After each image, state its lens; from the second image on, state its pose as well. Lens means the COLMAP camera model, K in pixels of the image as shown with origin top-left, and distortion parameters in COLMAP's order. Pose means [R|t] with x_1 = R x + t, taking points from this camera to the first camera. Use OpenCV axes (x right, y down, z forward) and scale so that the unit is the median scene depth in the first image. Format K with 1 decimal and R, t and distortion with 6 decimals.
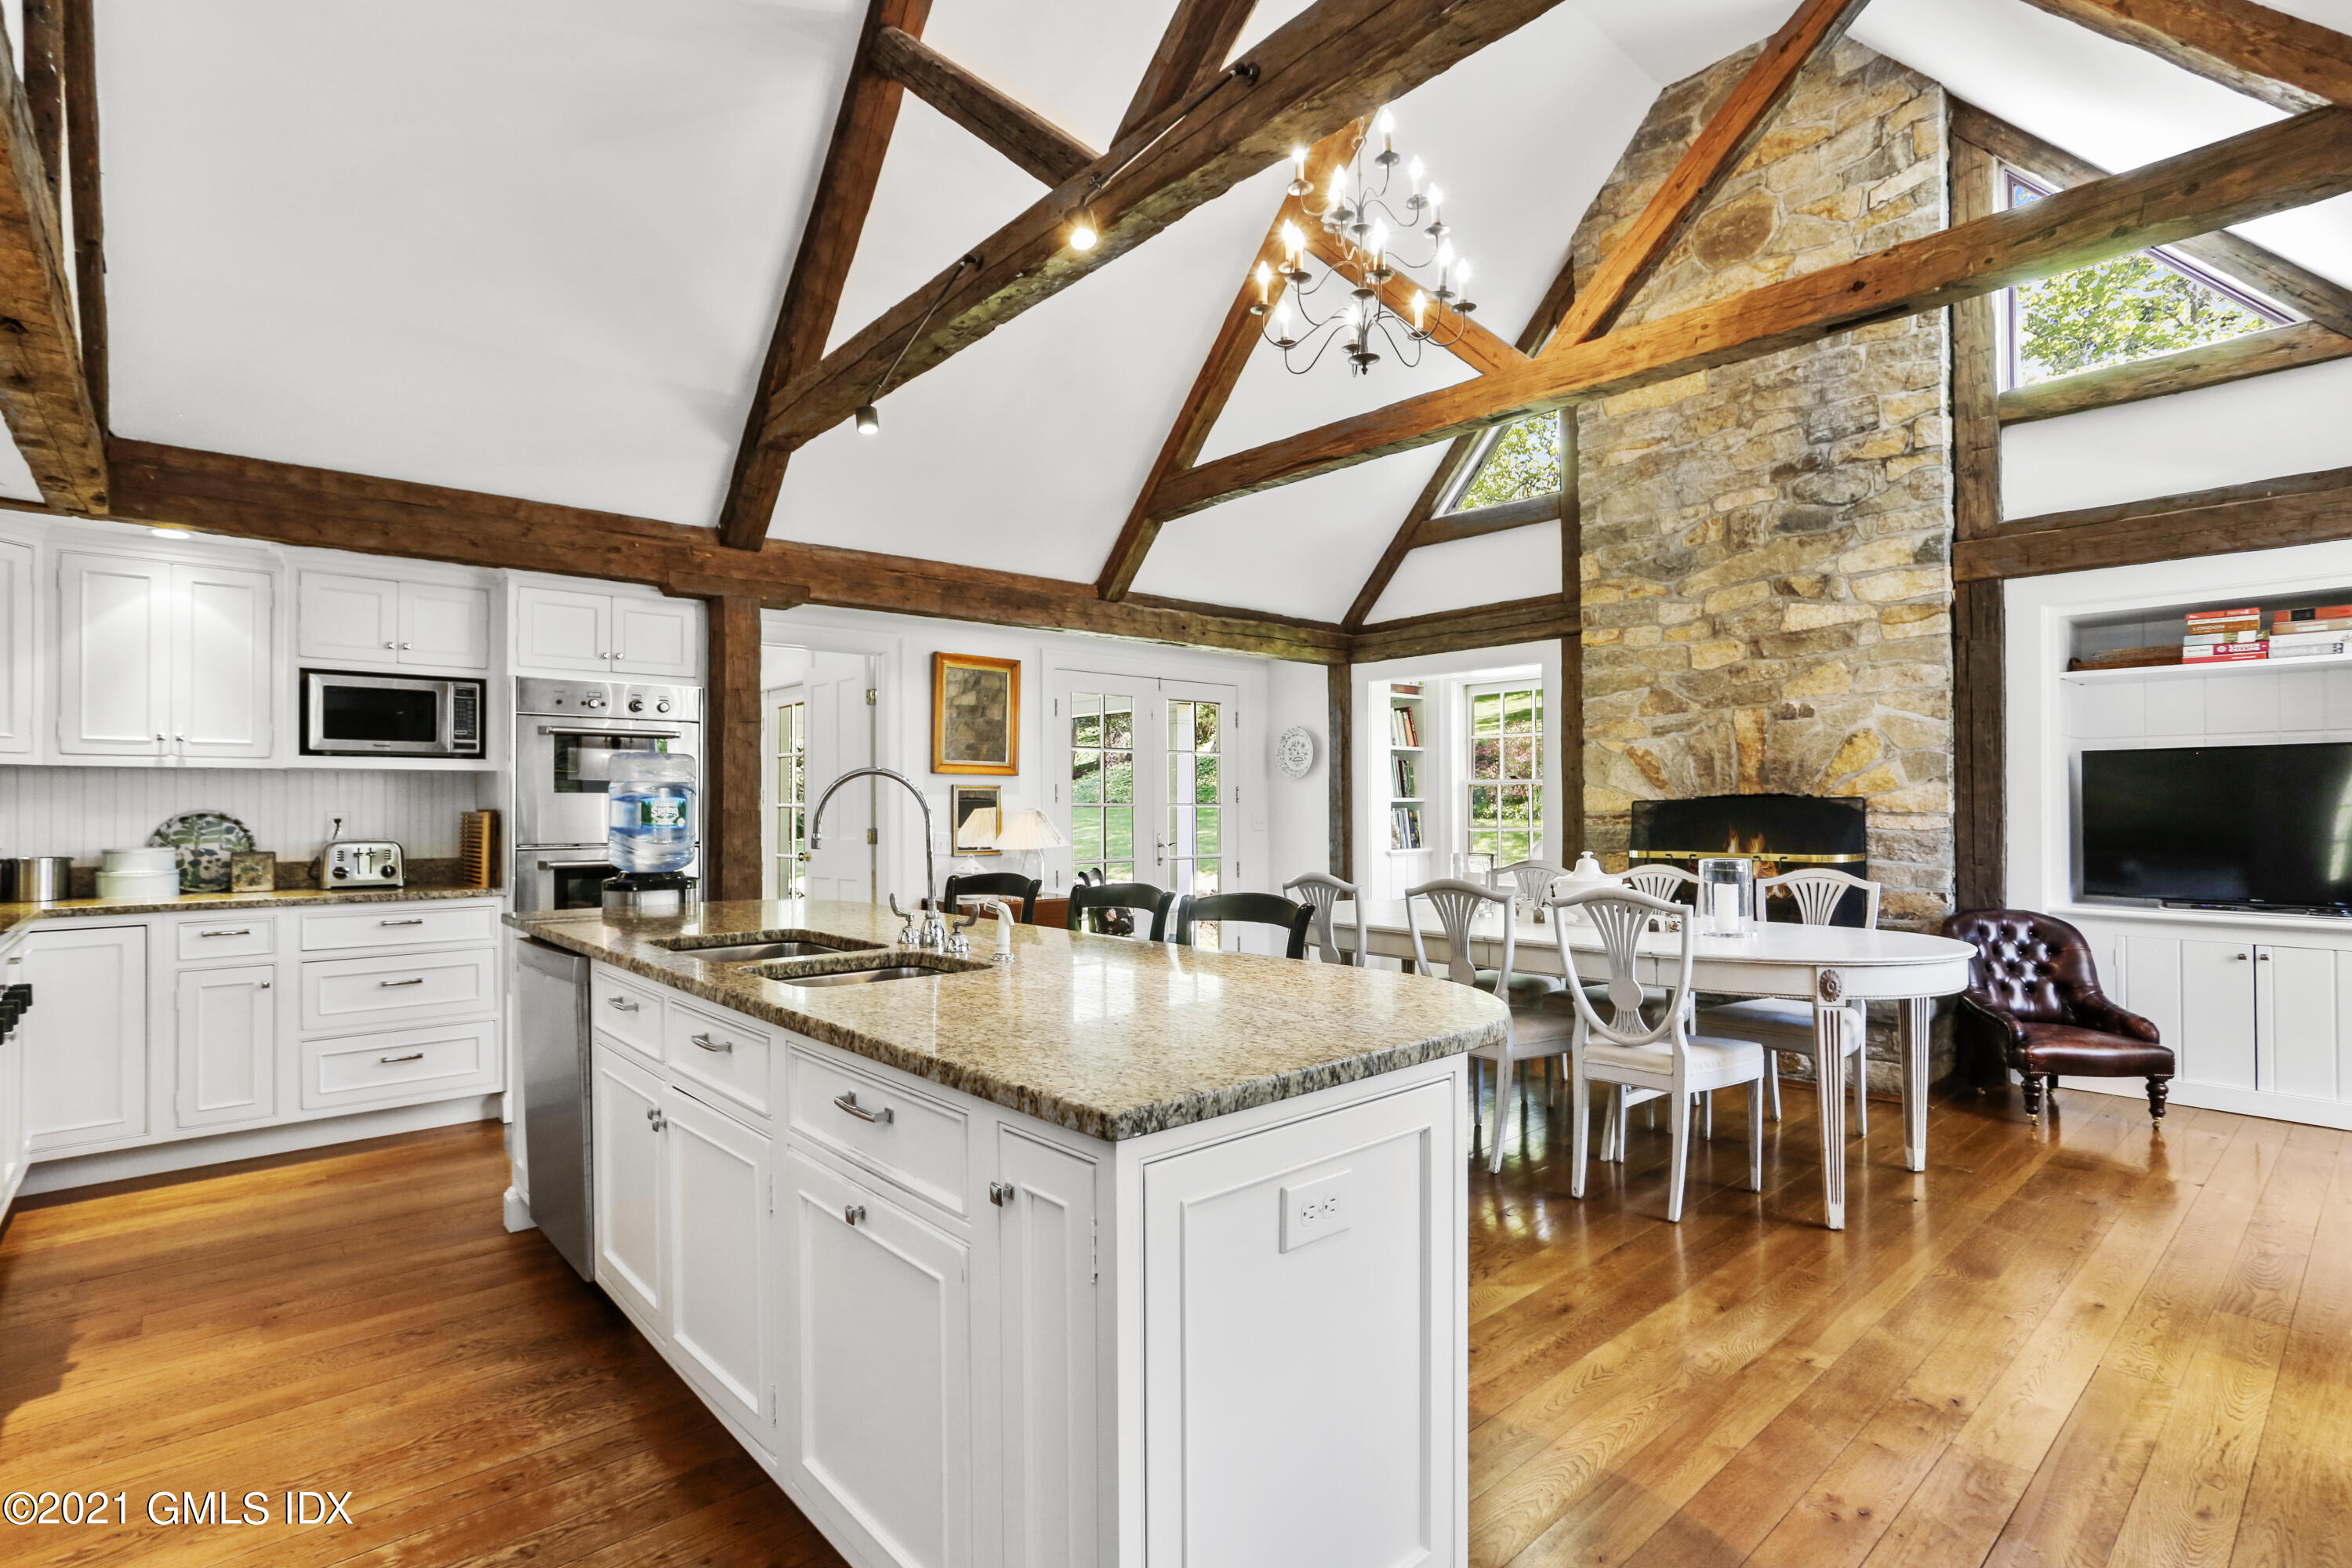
lens RADIAL K [[1143.9, 0, 1160.4], [0, 1143.9, 796.1], [0, 0, 1]] dist [-0.035263, 0.027579]
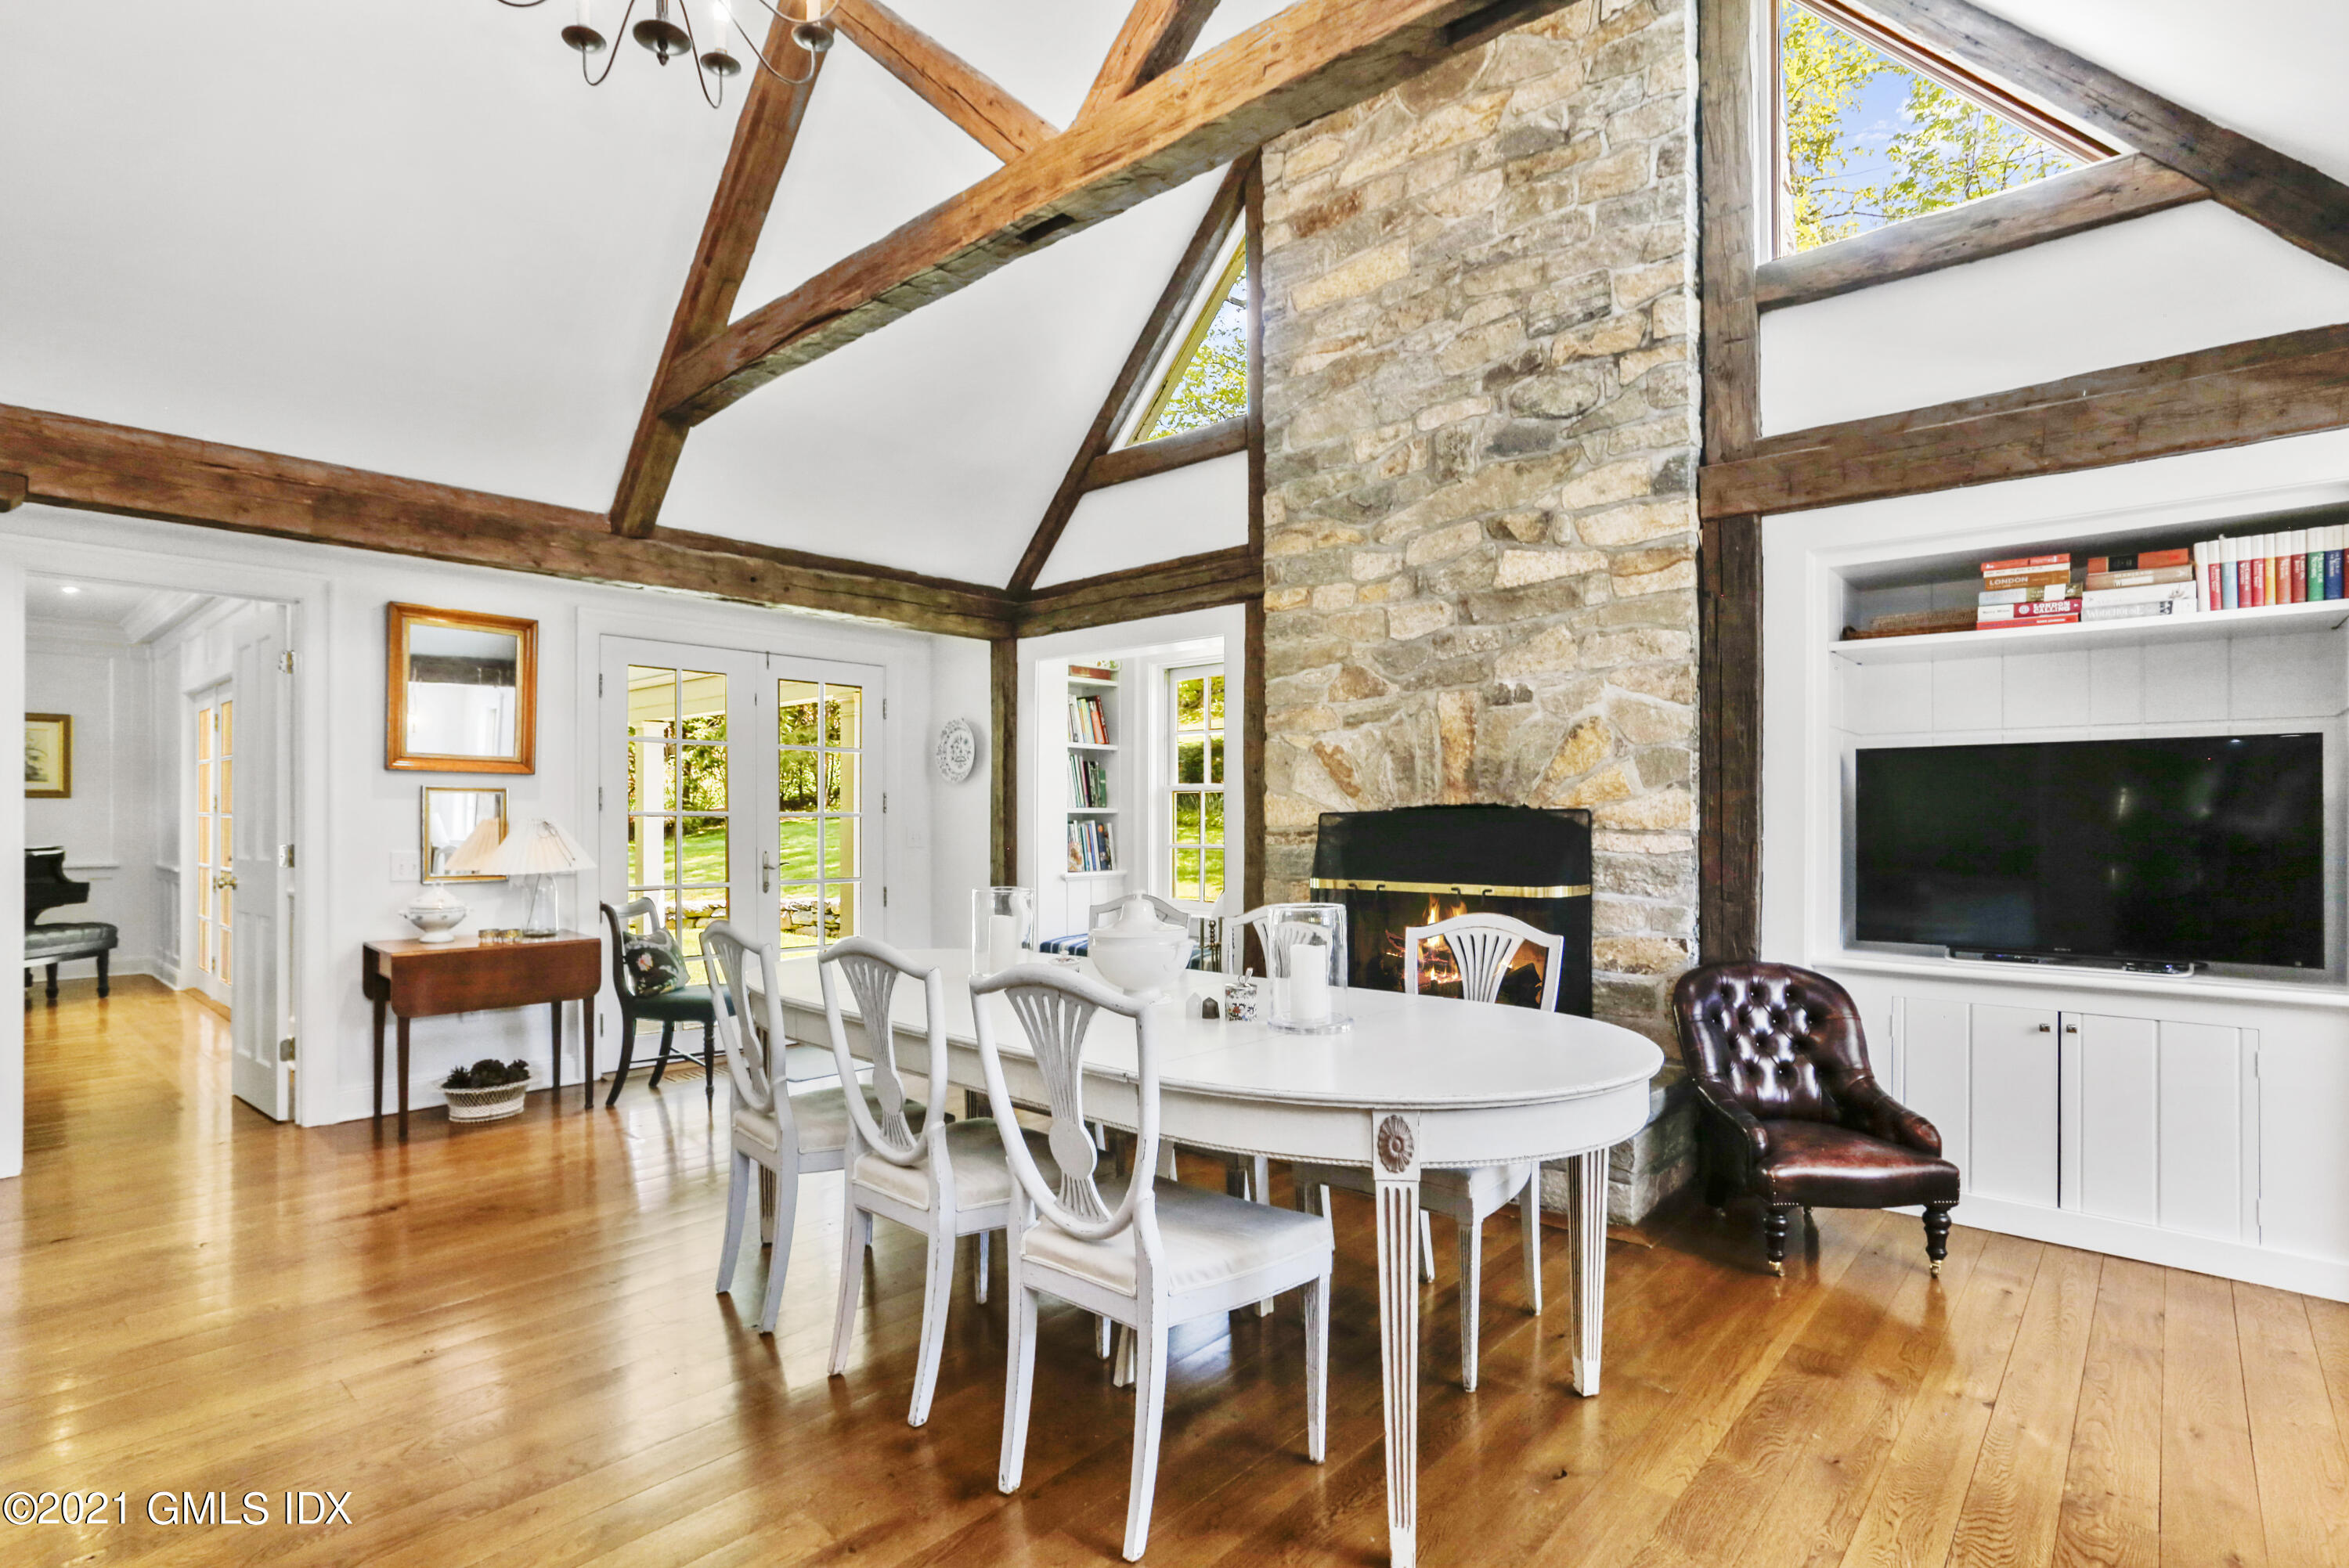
lens RADIAL K [[1133.5, 0, 1170.6], [0, 1133.5, 818.1], [0, 0, 1]] dist [-0.043482, 0.030375]
pose [[0.994145, 0.004280, 0.107968, 0.283038], [-0.005231, 0.999950, 0.008522, 0.002333], [-0.107926, -0.009037, 0.994118, 0.310747]]
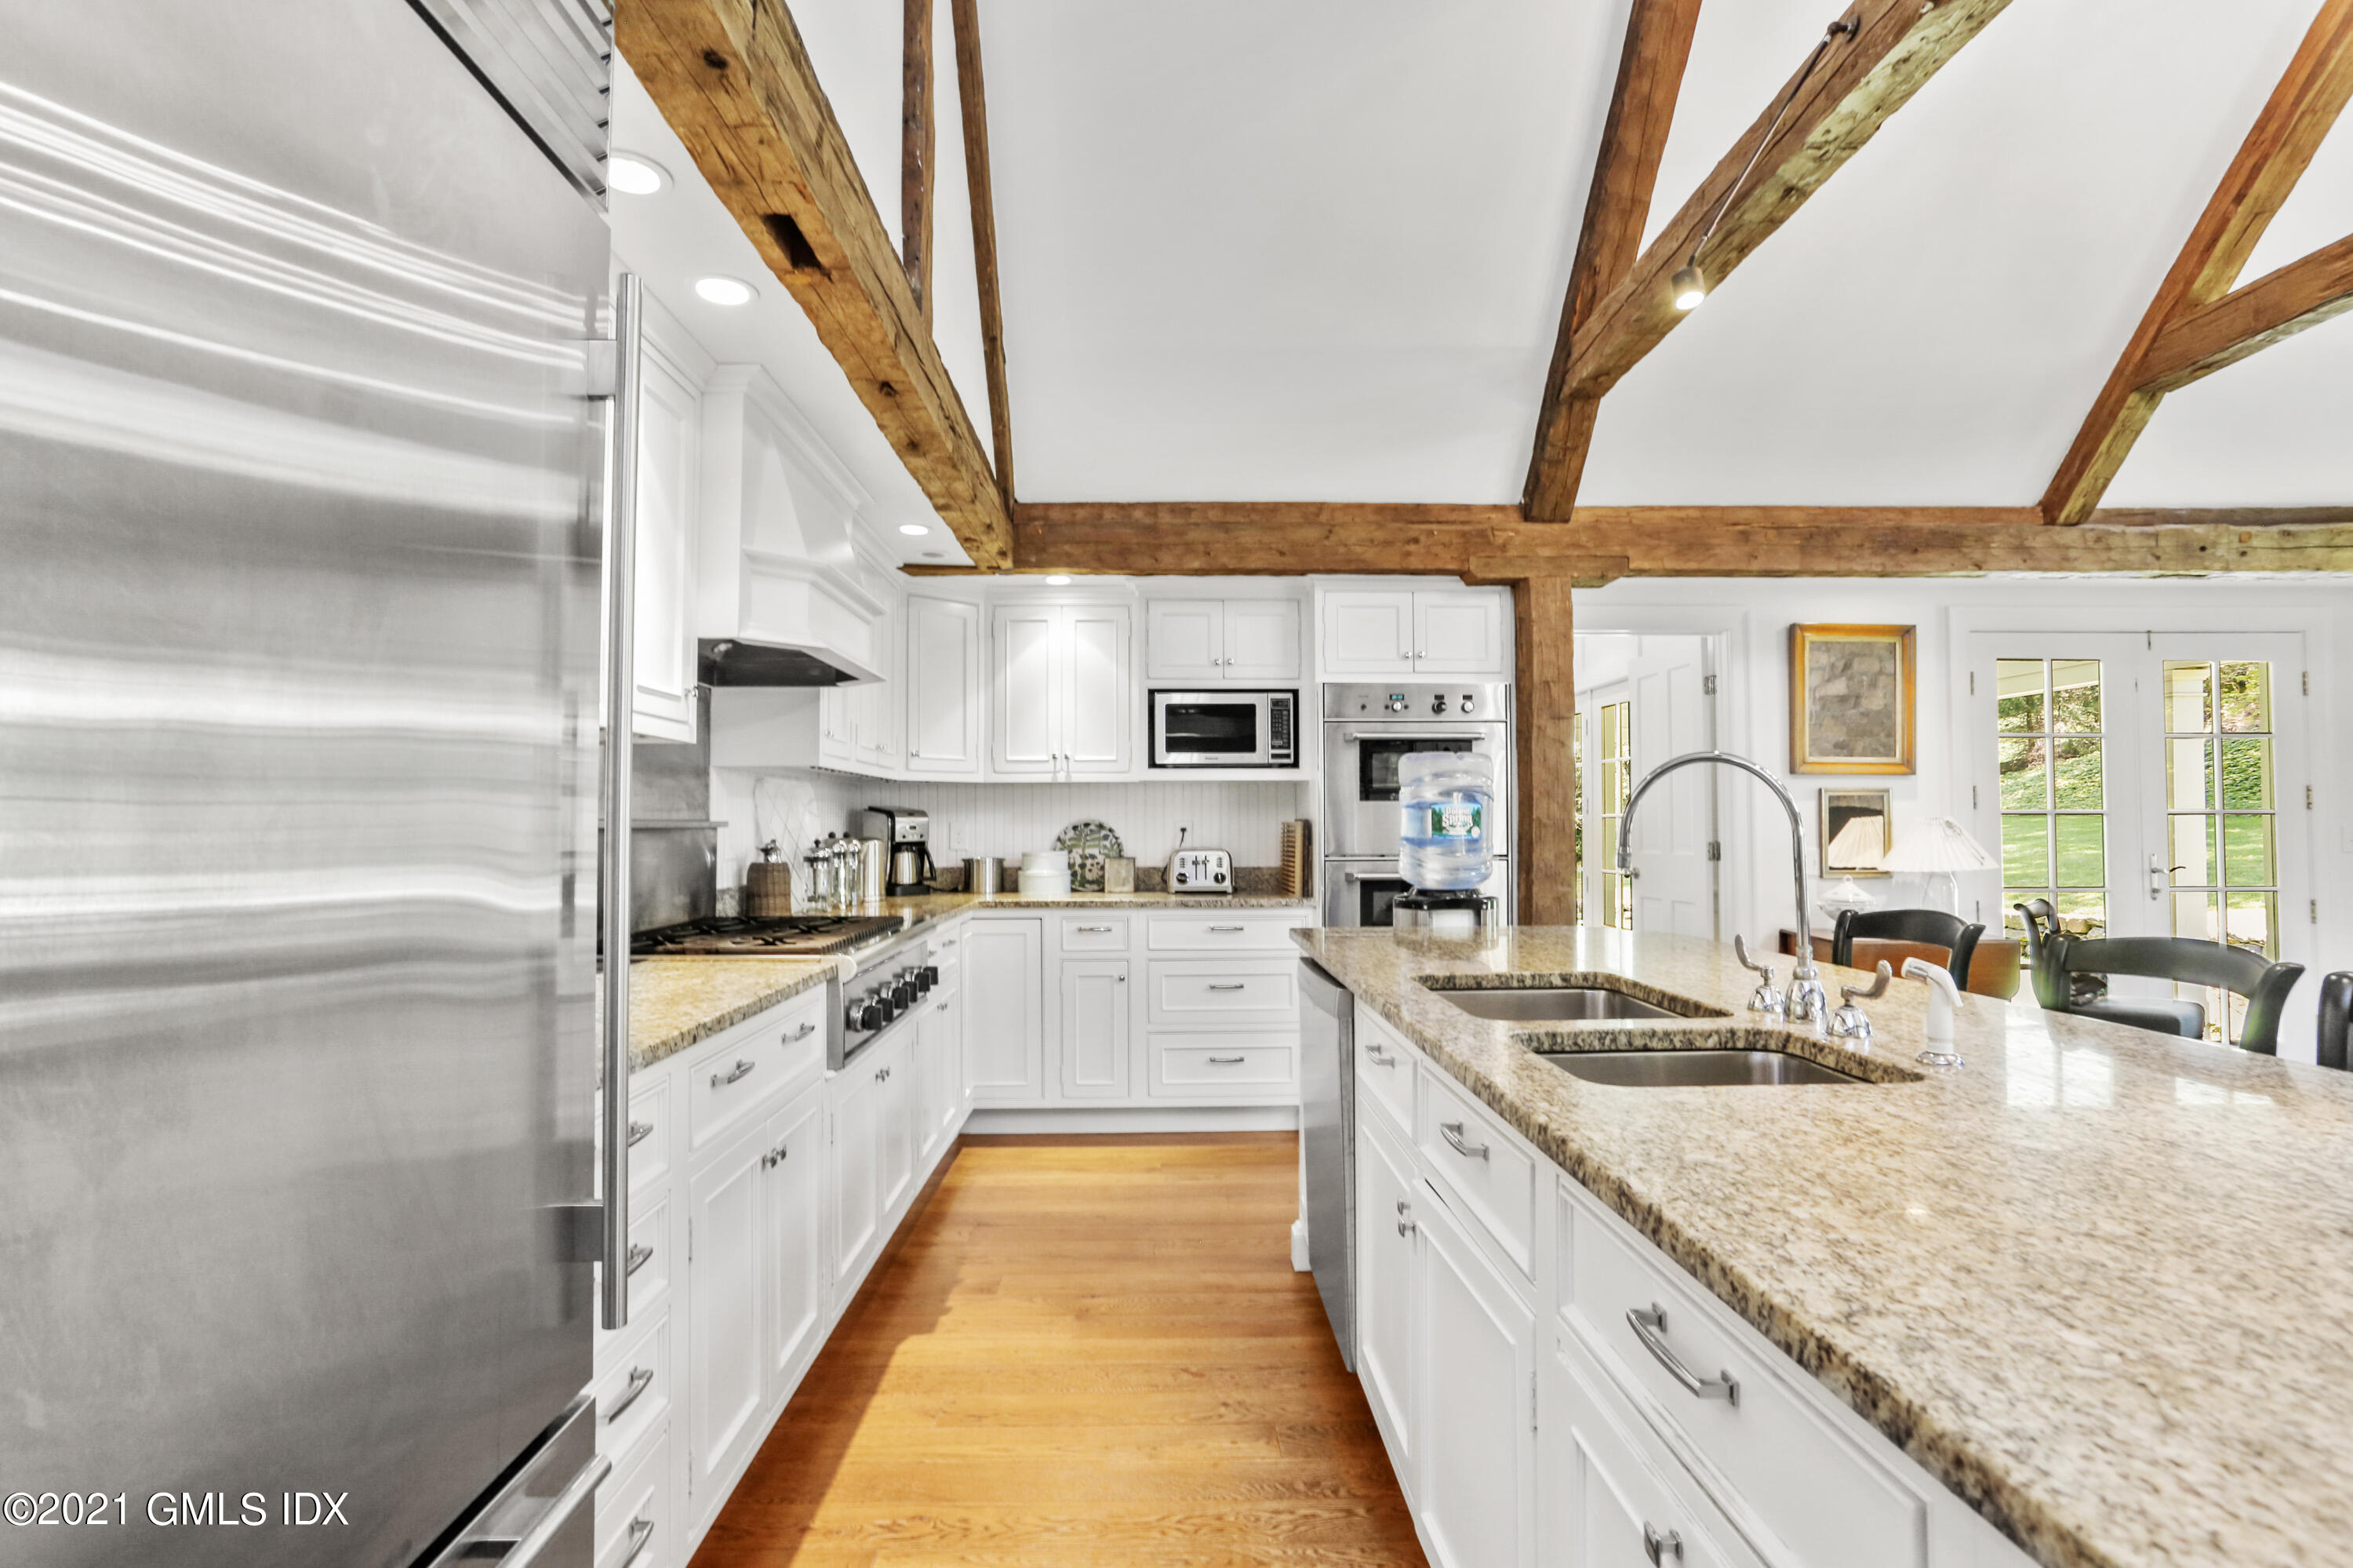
lens RADIAL K [[1125.9, 0, 1174.2], [0, 1125.9, 793.2], [0, 0, 1]] dist [-0.054651, 0.031485]
pose [[0.763938, -0.016192, -0.645087, -0.035714], [0.006273, 0.999824, -0.017668, 0.005473], [0.645260, 0.009451, 0.763905, 0.155659]]
